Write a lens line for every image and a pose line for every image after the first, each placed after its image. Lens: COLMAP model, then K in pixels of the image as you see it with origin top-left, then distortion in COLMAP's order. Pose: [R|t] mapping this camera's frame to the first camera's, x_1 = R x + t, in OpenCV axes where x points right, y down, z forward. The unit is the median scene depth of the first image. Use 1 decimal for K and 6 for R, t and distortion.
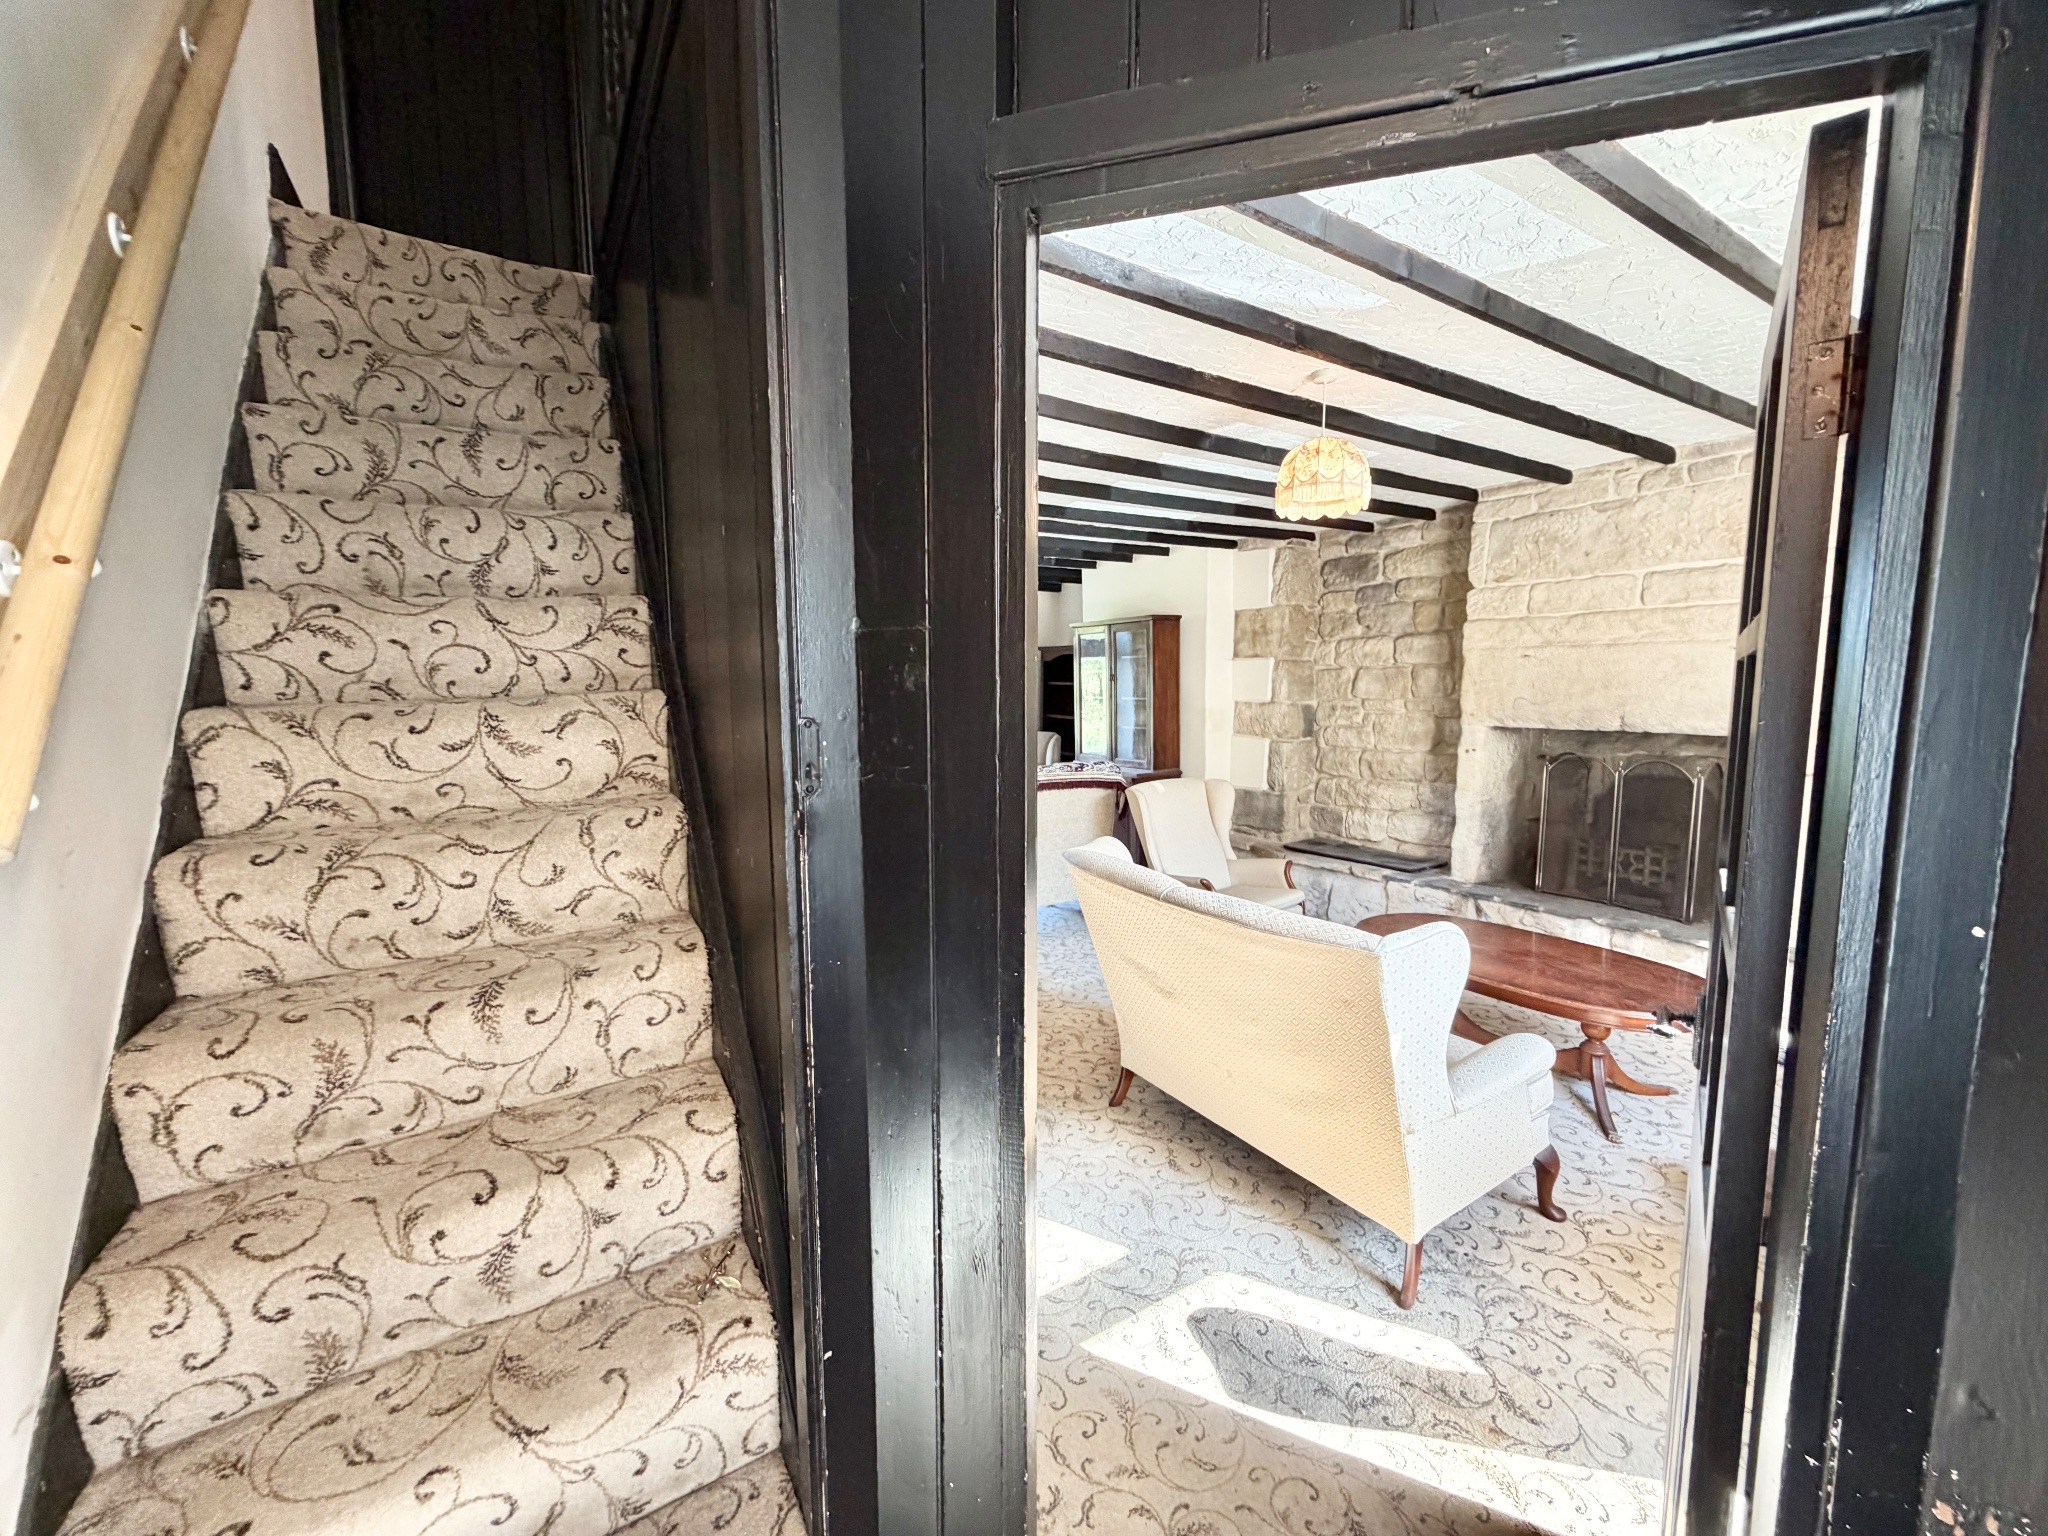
lens RADIAL K [[818.6, 0, 1027.6], [0, 818.6, 770.0], [0, 0, 1]] dist [-0.000057, -0.000112]
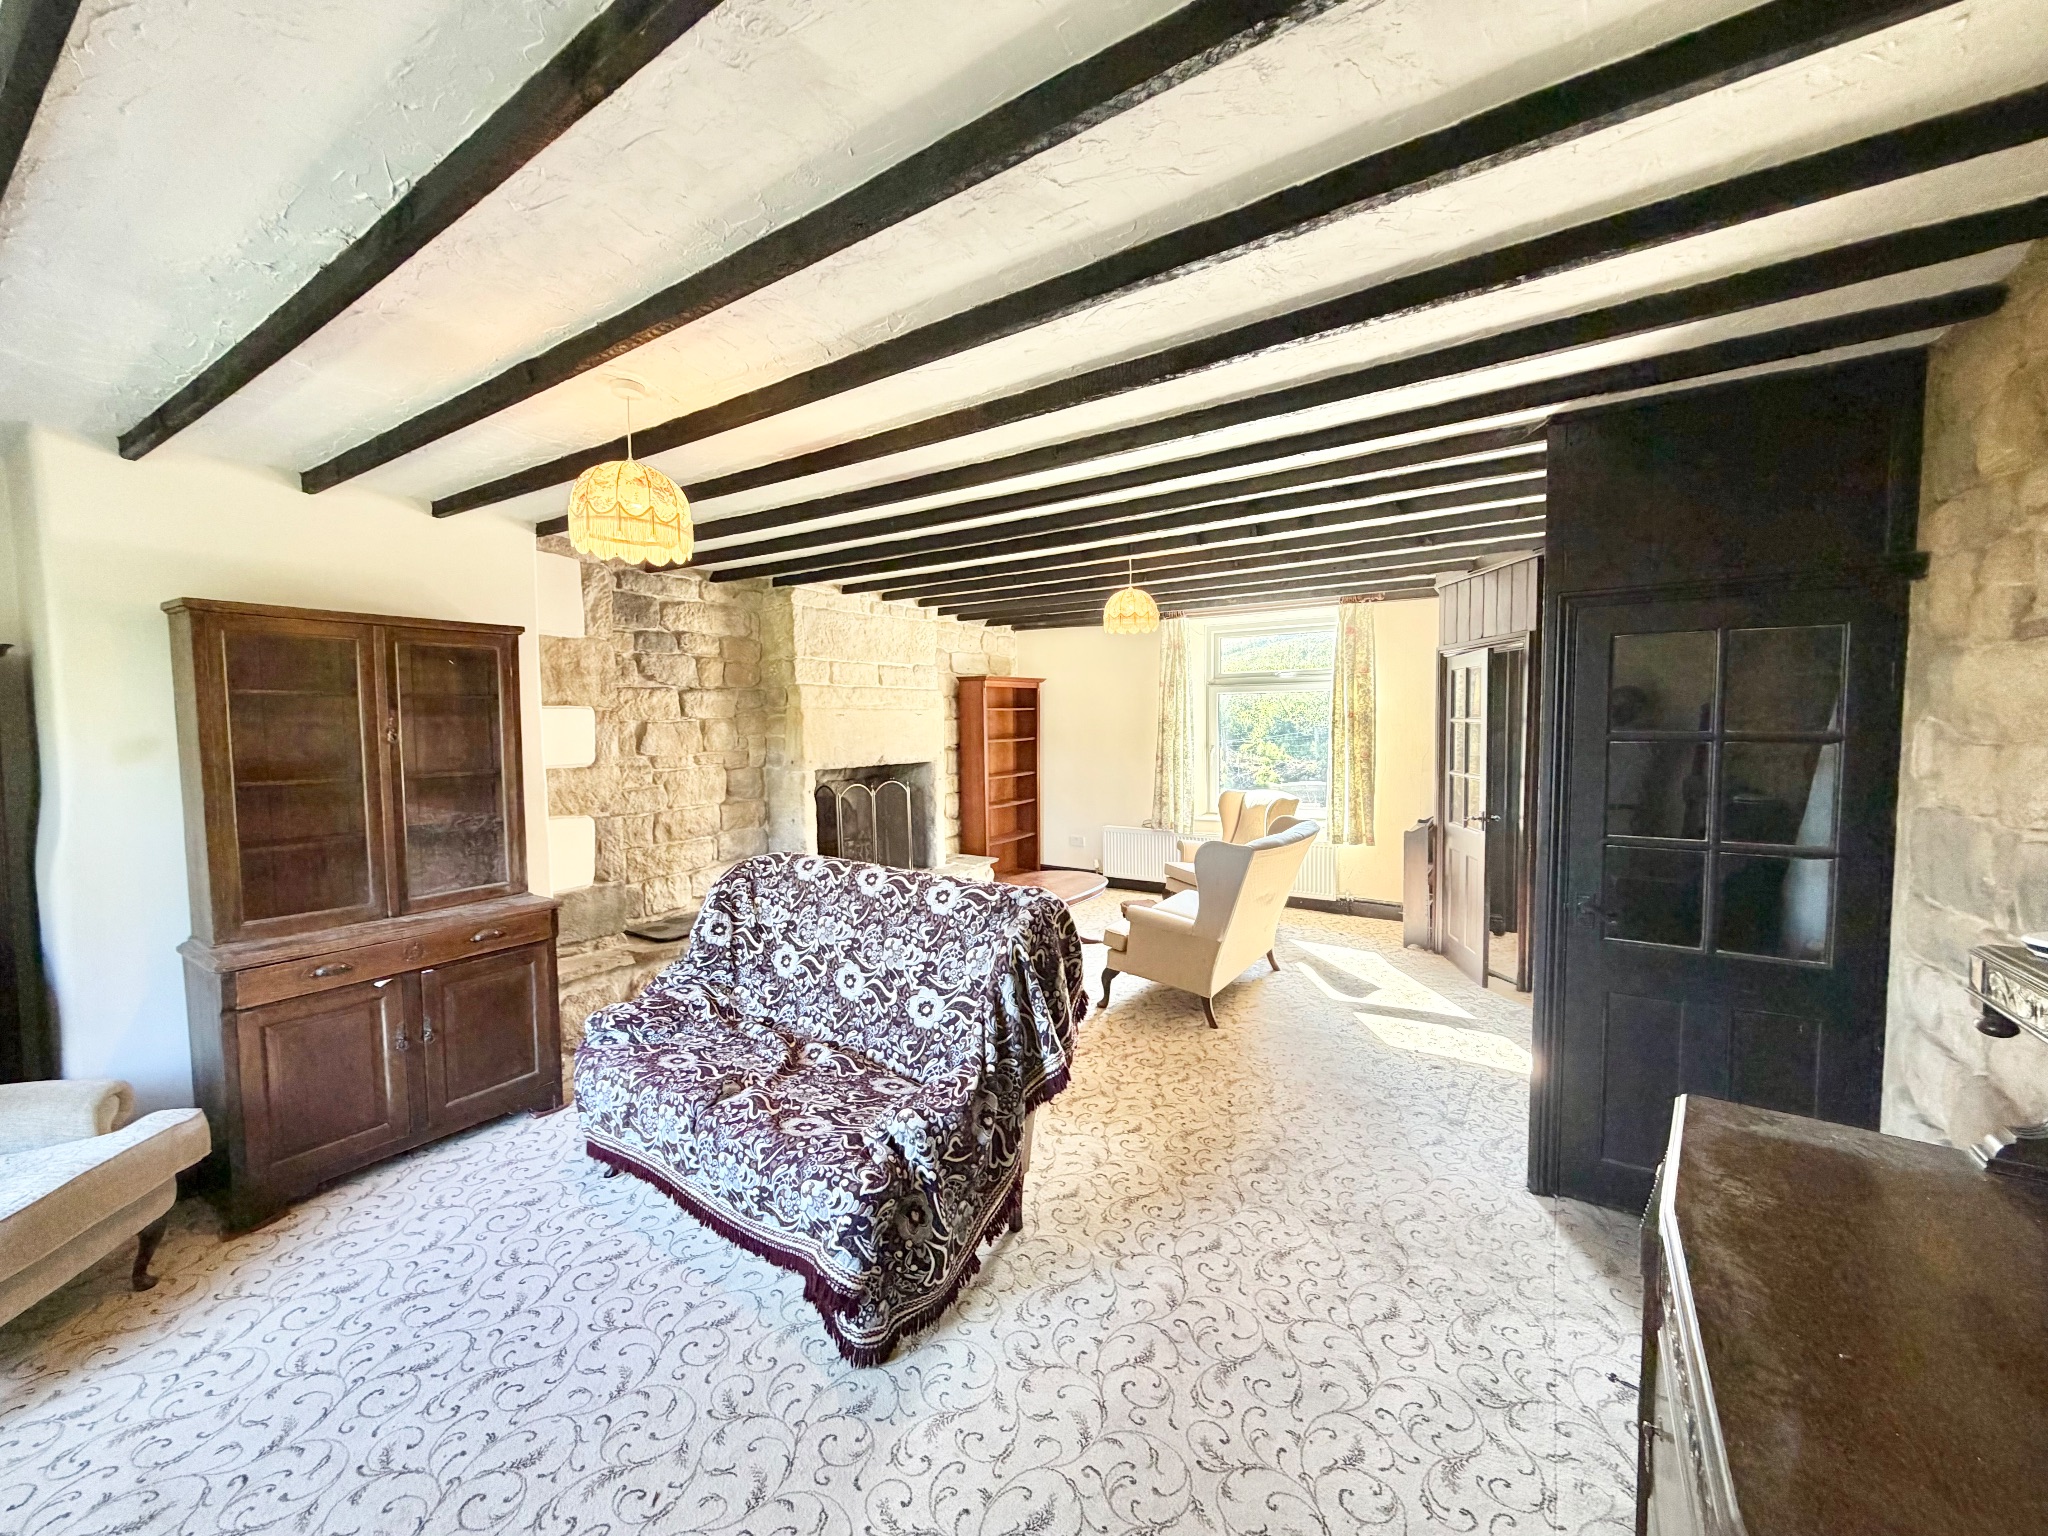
lens RADIAL K [[818.6, 0, 1021.1], [0, 818.6, 769.1], [0, 0, 1]] dist [-0.000057, -0.000112]
pose [[-0.411388, -0.044008, 0.910397, -0.612196], [0.110004, 0.989135, 0.097522, -0.124461], [-0.904798, 0.140267, -0.402077, 1.070052]]
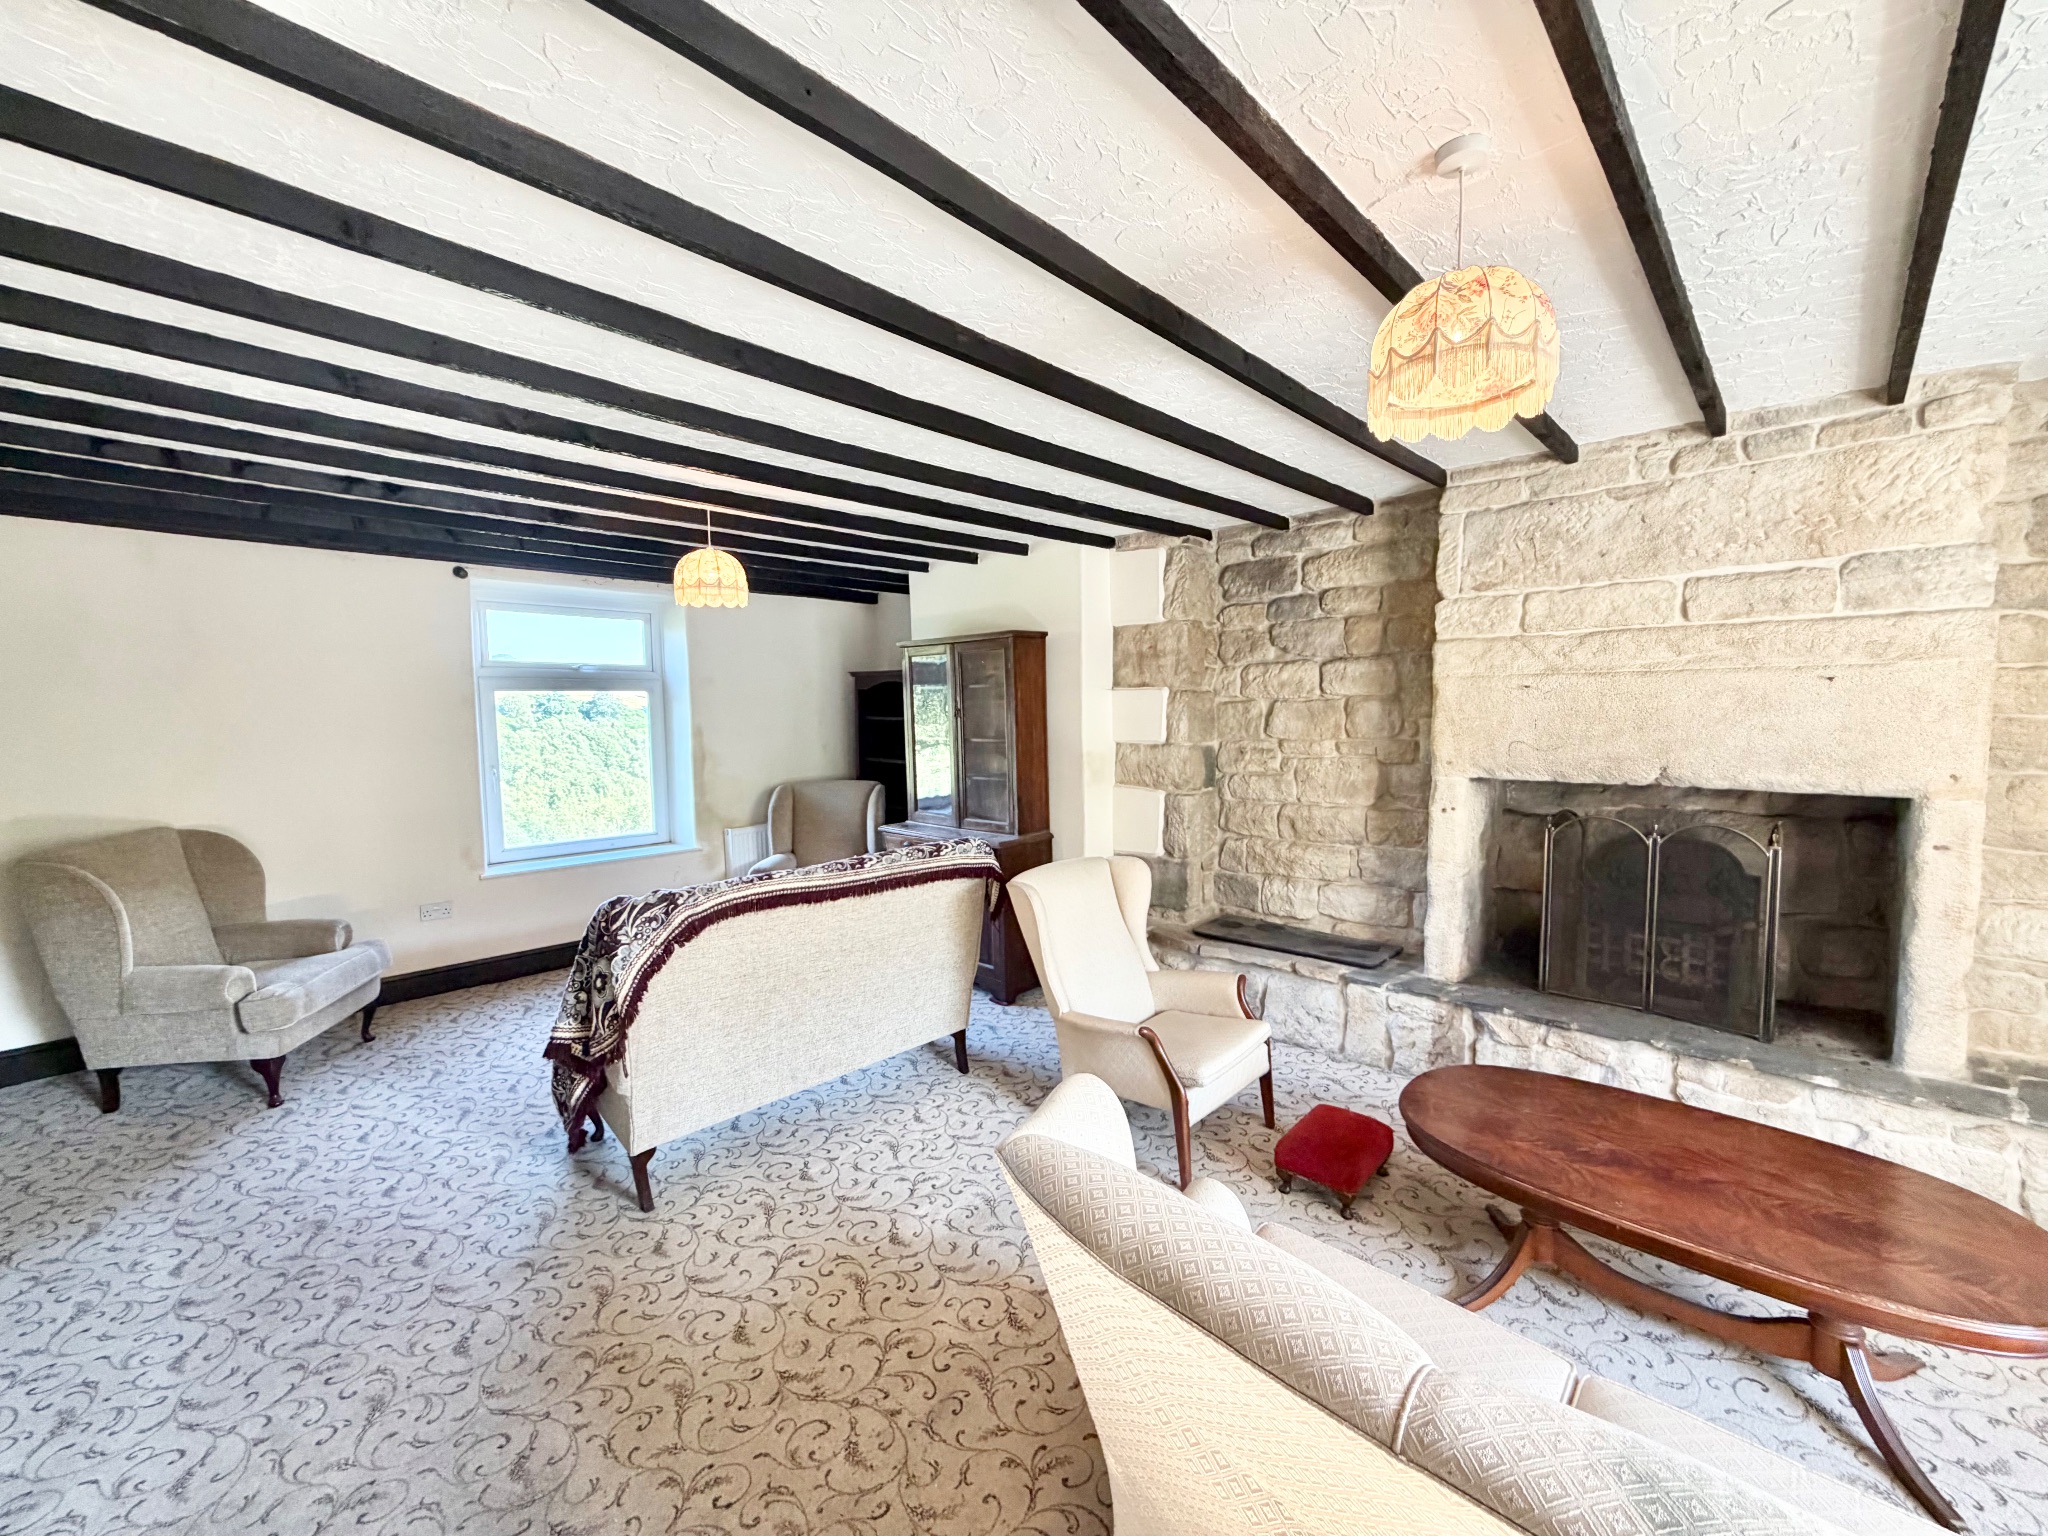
lens RADIAL K [[818.6, 0, 1020.9], [0, 818.6, 769.4], [0, 0, 1]] dist [-0.000057, -0.000112]
pose [[0.972012, -0.023208, 0.233783, -0.022495], [0.030572, 0.999142, -0.027924, -0.046318], [-0.232935, 0.034290, 0.971888, 0.309676]]
